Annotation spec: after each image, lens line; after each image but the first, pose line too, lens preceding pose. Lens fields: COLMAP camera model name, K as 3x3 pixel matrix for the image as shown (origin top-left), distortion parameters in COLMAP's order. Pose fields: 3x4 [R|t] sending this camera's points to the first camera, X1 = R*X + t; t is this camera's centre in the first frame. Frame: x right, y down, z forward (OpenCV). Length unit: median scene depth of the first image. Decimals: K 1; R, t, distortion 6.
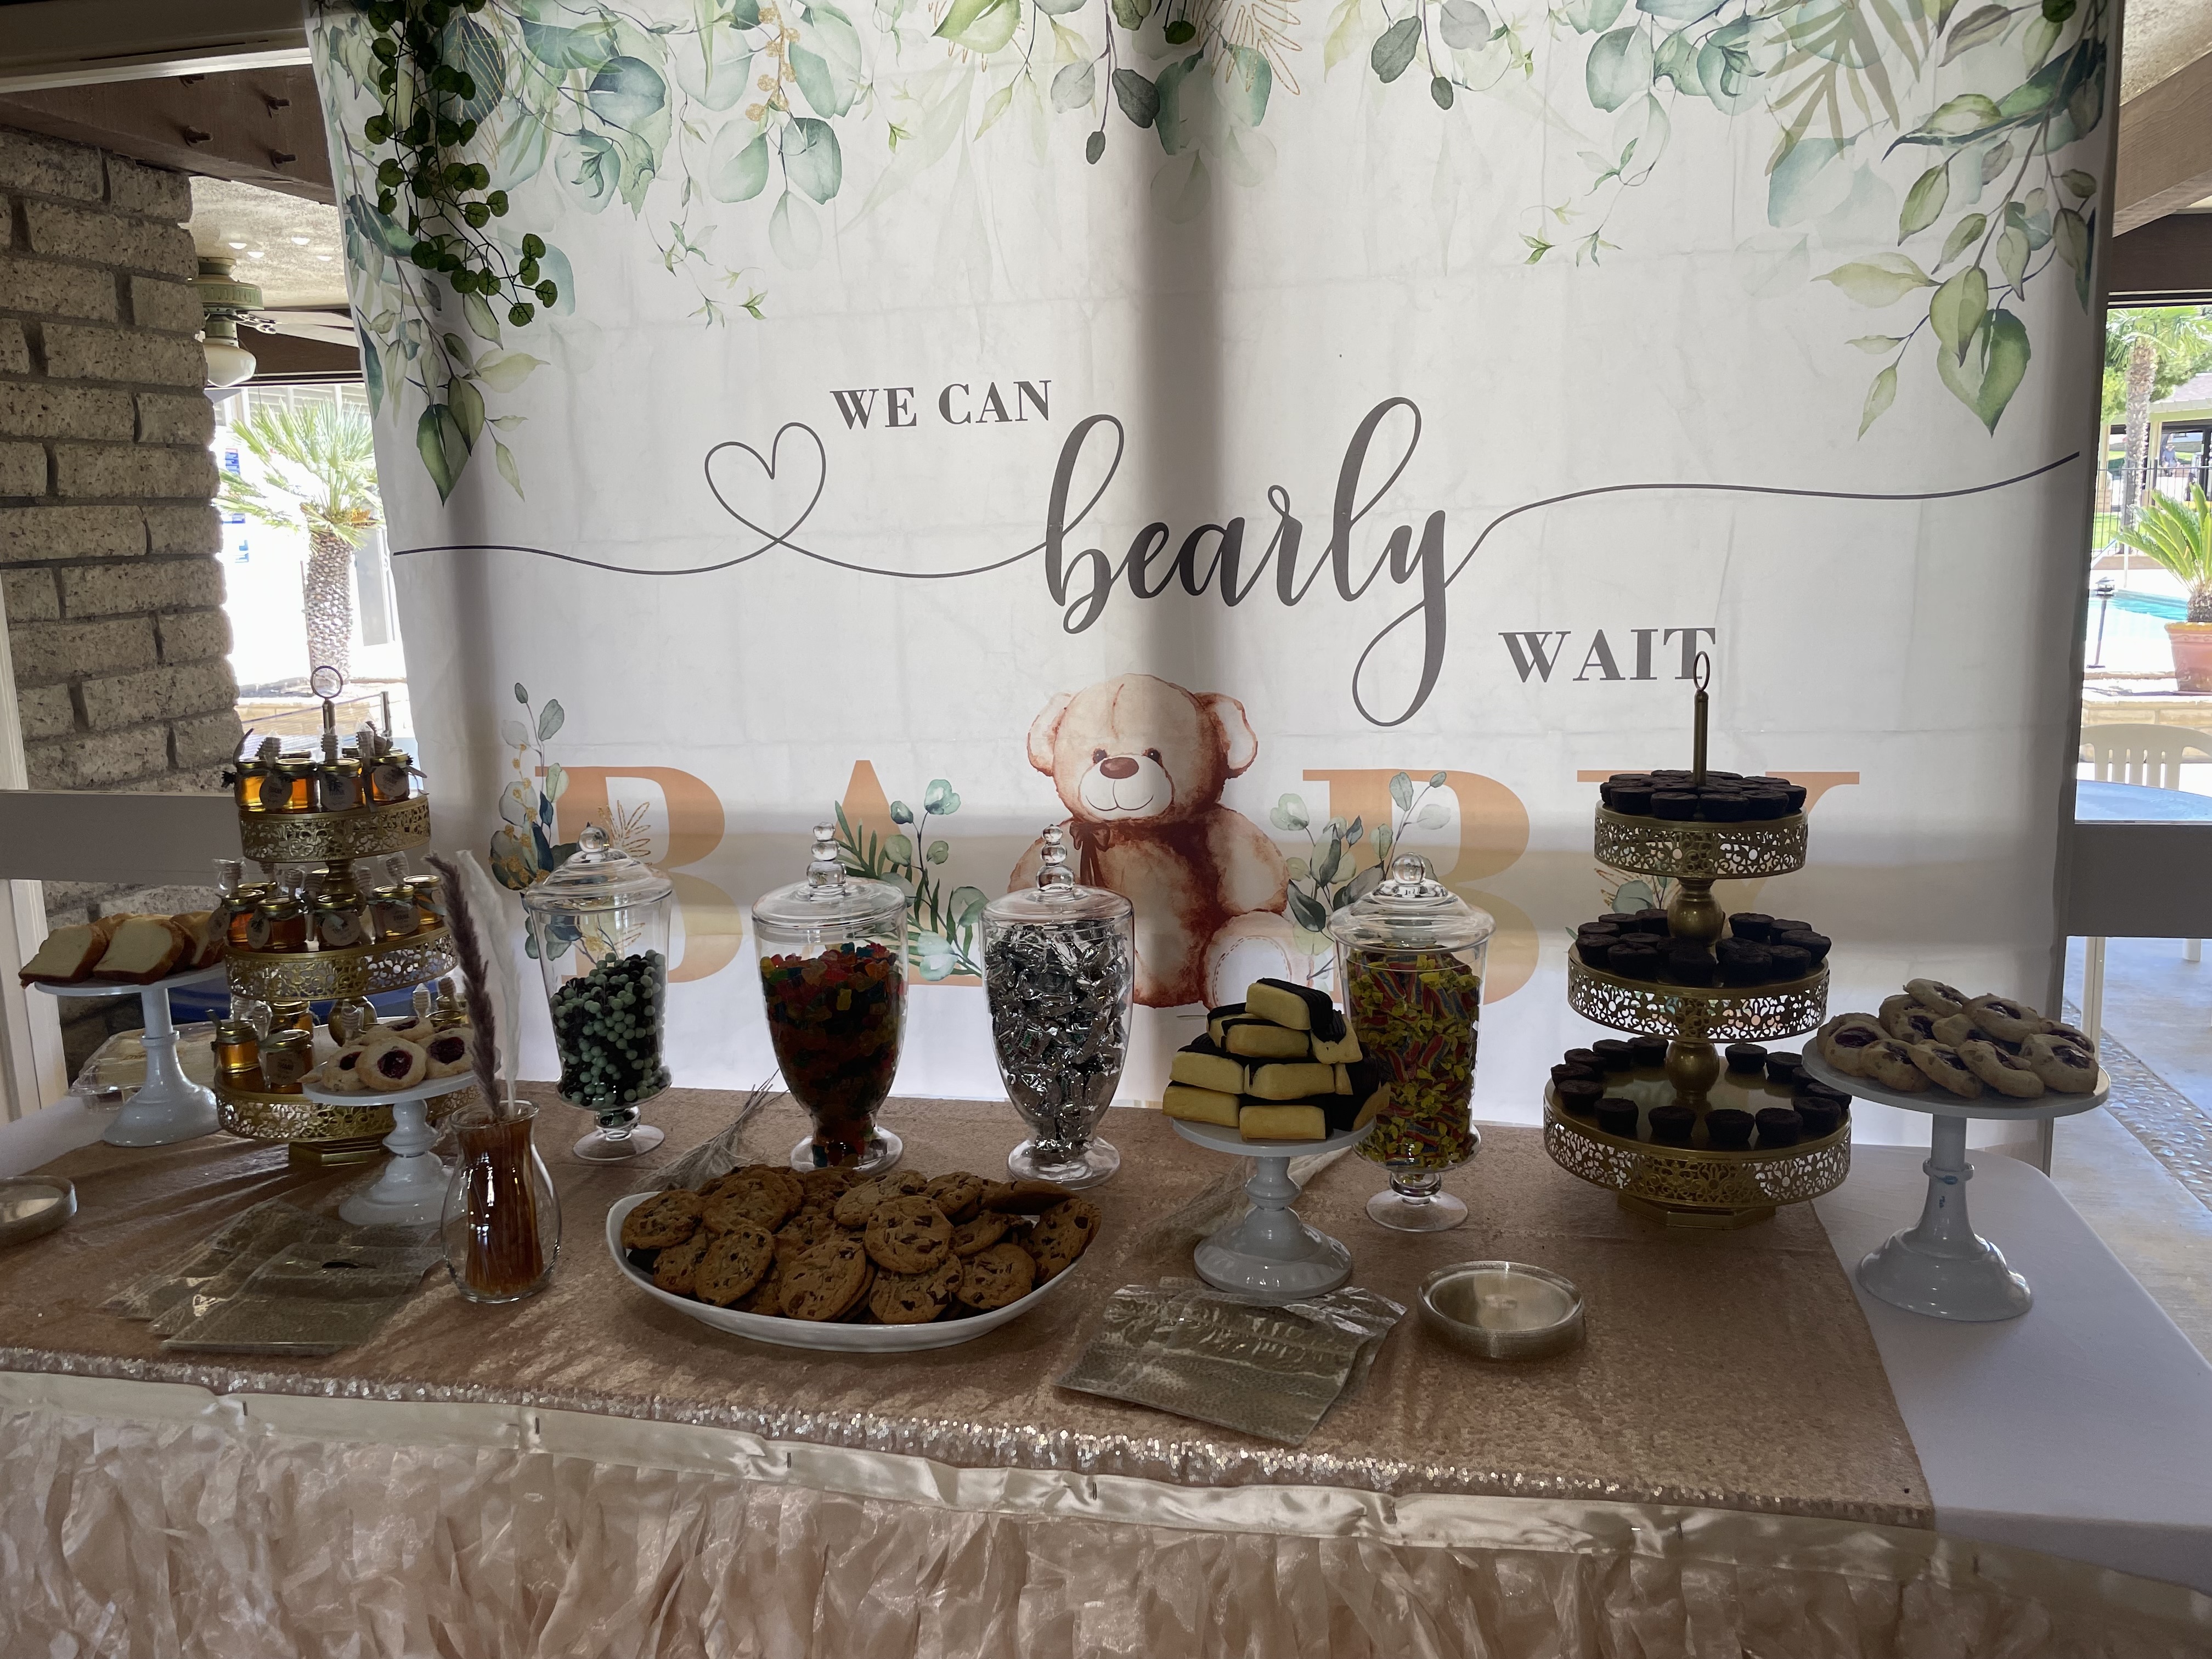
lens RADIAL K [[1668.7, 0, 1118.8], [0, 1668.7, 811.9], [0, 0, 1]] dist [0.083708, -0.117522]
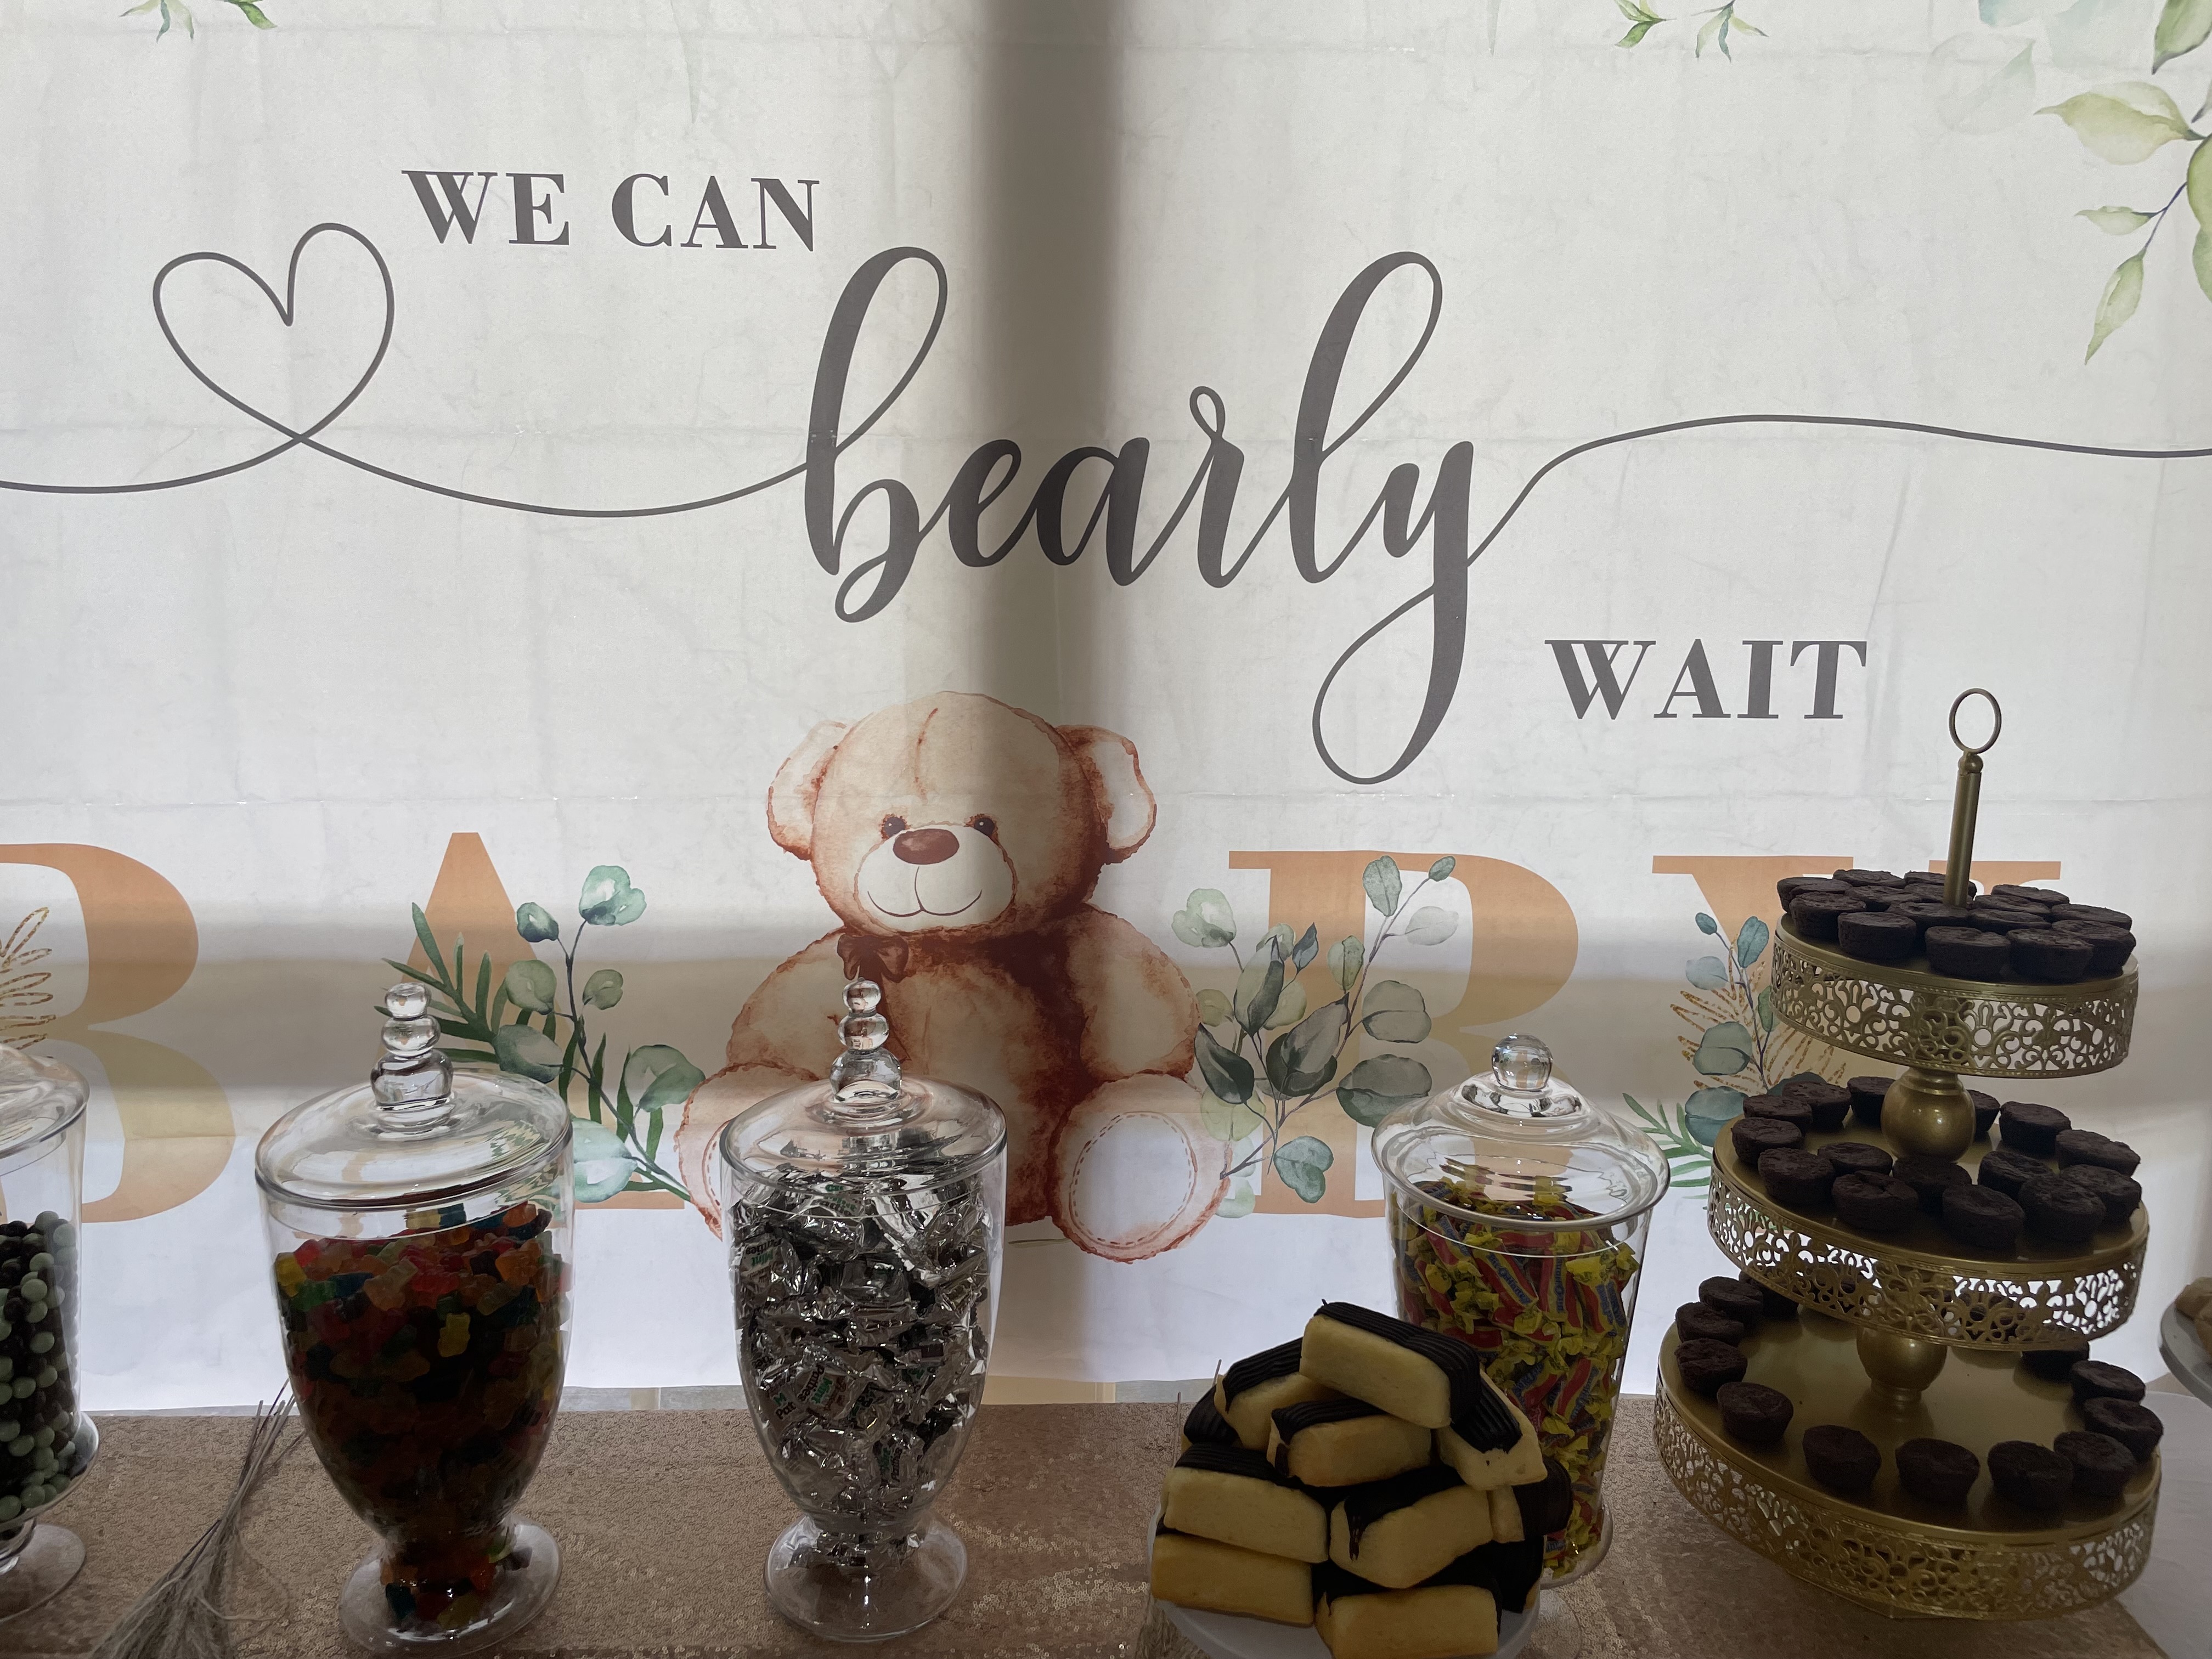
lens RADIAL K [[1668.7, 0, 1098.4], [0, 1668.7, 805.0], [0, 0, 1]] dist [0.083708, -0.117522]
pose [[0.967807, -0.004593, 0.251651, -0.096882], [-0.000444, 0.999801, 0.019956, -0.056871], [-0.251693, -0.019425, 0.967612, 0.425697]]
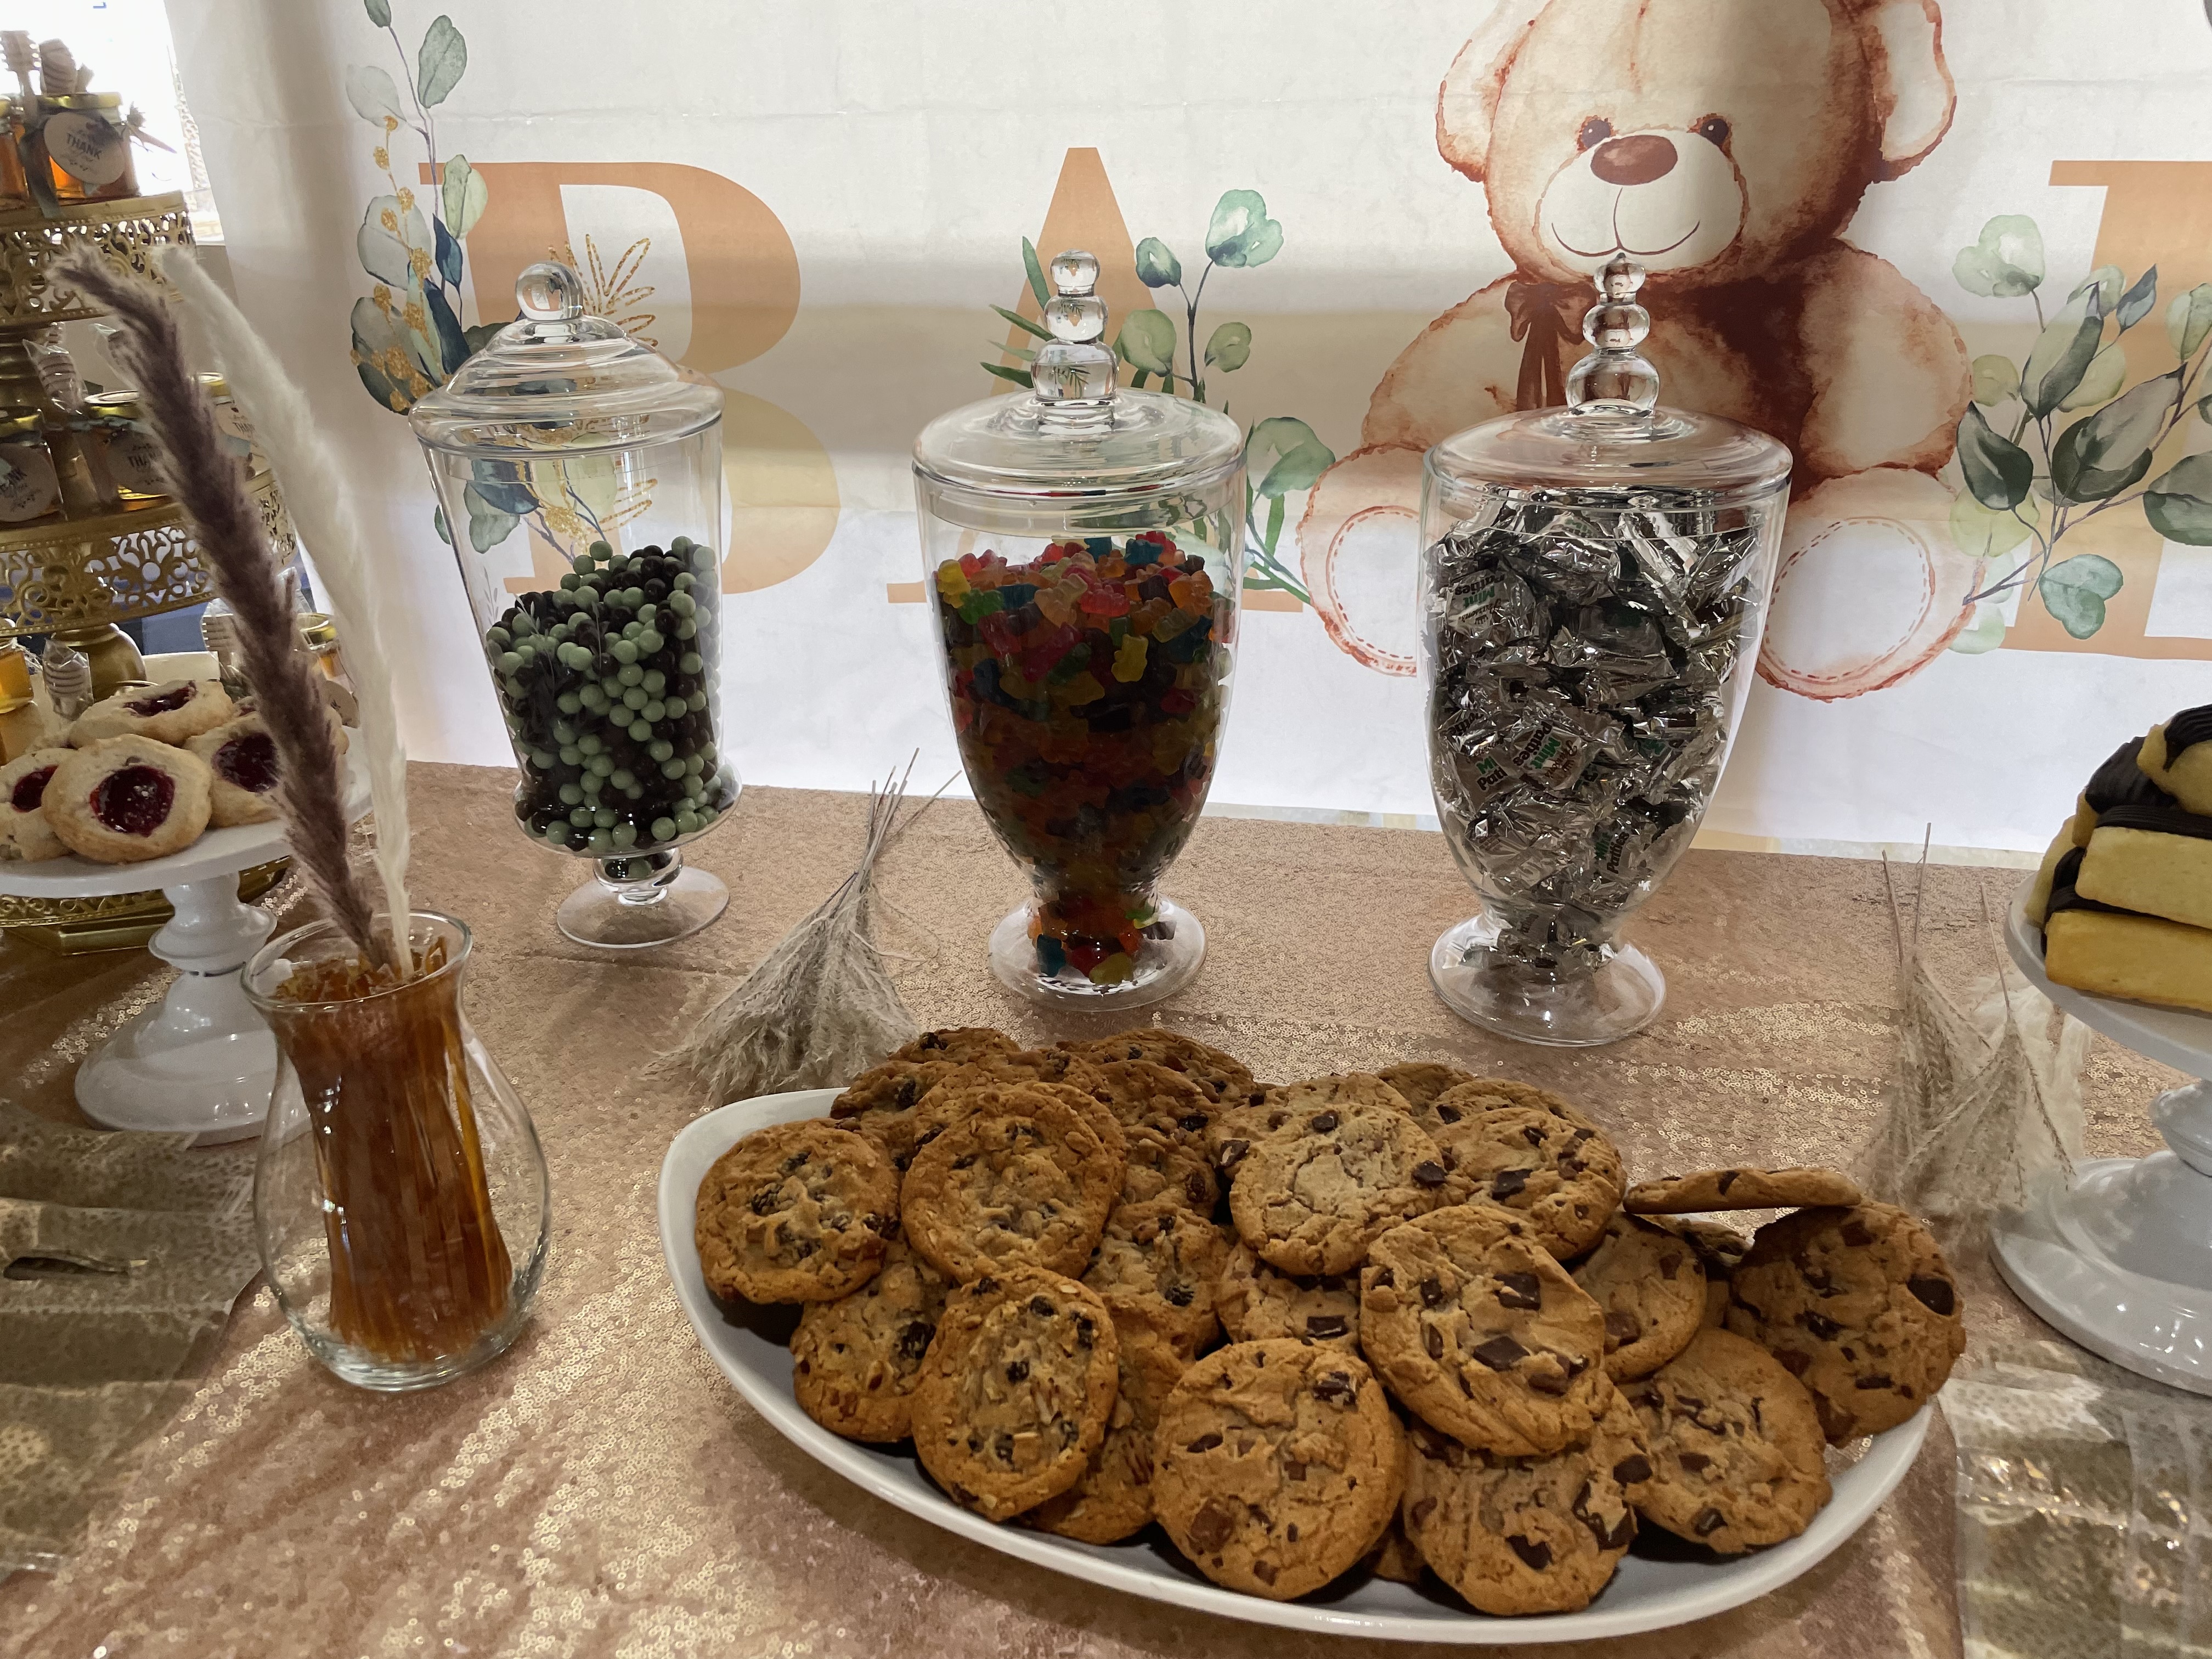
lens RADIAL K [[1668.7, 0, 1106.7], [0, 1668.7, 800.9], [0, 0, 1]] dist [0.083708, -0.117522]
pose [[0.999794, 0.005796, 0.019438, -0.169128], [-0.010396, 0.969302, 0.245651, 0.036242], [-0.017418, -0.245803, 0.969163, 0.518799]]
